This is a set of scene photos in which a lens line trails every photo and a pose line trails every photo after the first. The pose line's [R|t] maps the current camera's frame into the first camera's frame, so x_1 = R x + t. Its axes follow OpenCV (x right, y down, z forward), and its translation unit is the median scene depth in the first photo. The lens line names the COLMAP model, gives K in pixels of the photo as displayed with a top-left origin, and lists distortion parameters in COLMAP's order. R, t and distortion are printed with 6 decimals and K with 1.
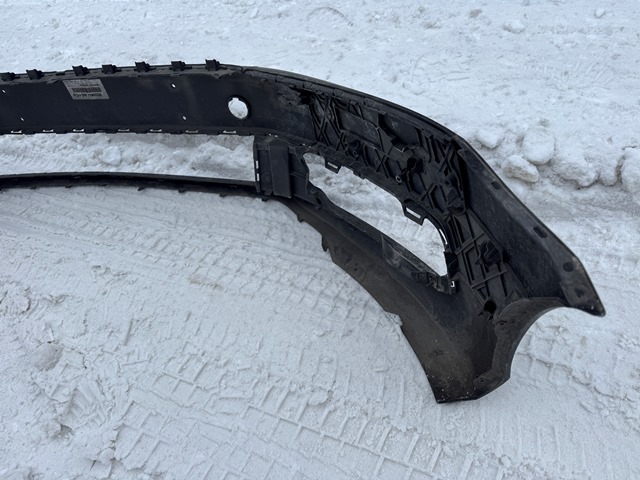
lens RADIAL K [[452.7, 0, 320.0], [0, 452.7, 240.0], [0, 0, 1]] dist [0.035031, -0.051338]
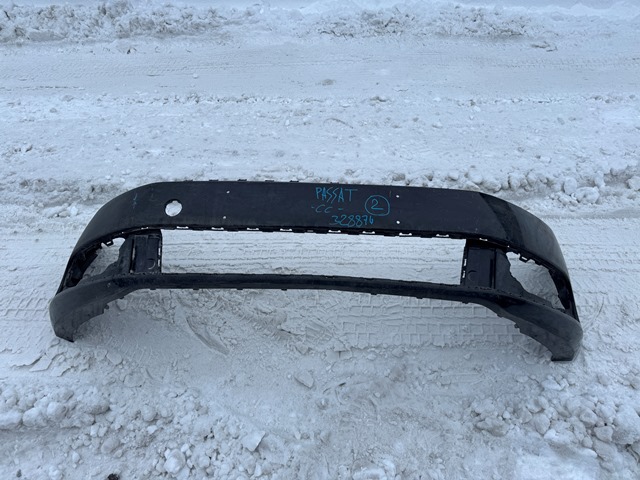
lens RADIAL K [[444.5, 0, 318.5], [0, 444.5, 239.9], [0, 0, 1]] dist [0.054412, -0.062209]
pose [[0.914952, -0.137295, 0.379490, -1.073114], [0.198074, 0.972071, -0.125874, 0.215046], [-0.351609, 0.190336, 0.916593, -0.669473]]
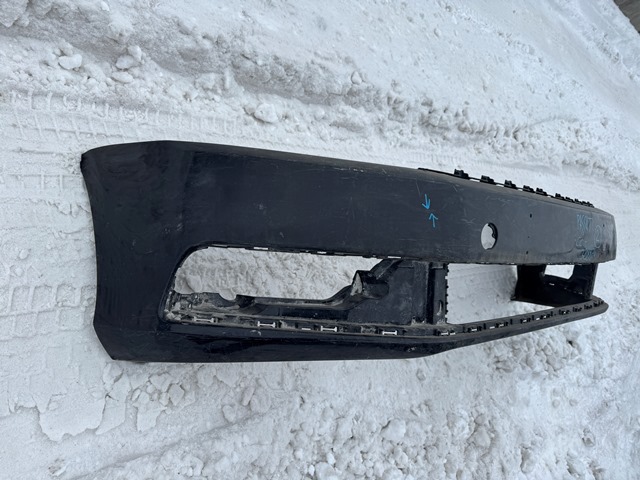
lens RADIAL K [[454.3, 0, 318.6], [0, 454.3, 242.5], [0, 0, 1]] dist [0.058145, -0.097943]
pose [[0.454400, -0.322867, 0.830227, -1.898892], [-0.060611, 0.918638, 0.390423, -0.458244], [-0.888733, -0.227729, 0.397860, 0.595082]]
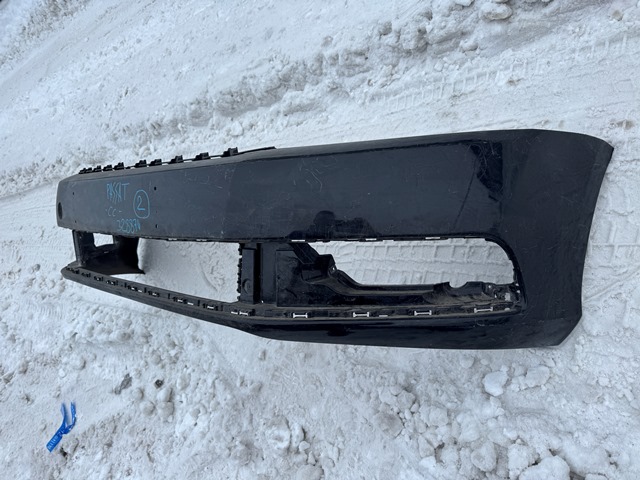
lens RADIAL K [[454.3, 0, 318.6], [0, 454.3, 242.5], [0, 0, 1]] dist [0.058145, -0.097943]
pose [[0.870263, -0.298217, -0.392058, 0.315876], [0.368213, 0.922524, 0.115620, 0.103094], [0.327203, -0.244981, 0.912646, -0.443891]]
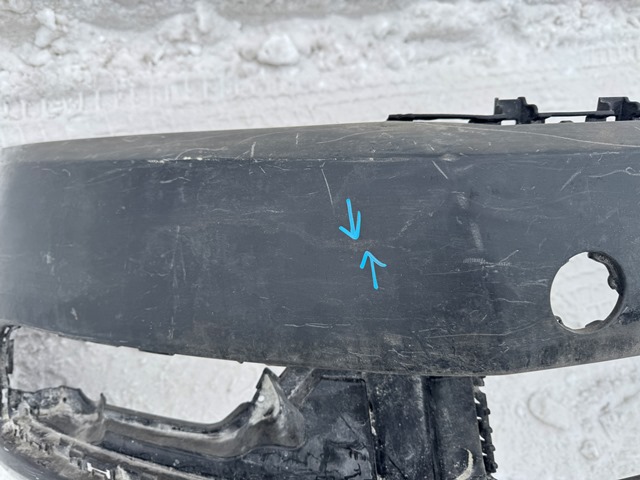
lens RADIAL K [[464.9, 0, 320.0], [0, 464.9, 240.0], [0, 0, 1]] dist [-0.027376, 0.001788]
pose [[0.749366, -0.454405, 0.481629, -1.219417], [0.233060, 0.861824, 0.450492, -0.334861], [-0.619785, -0.225334, 0.751725, 0.548035]]
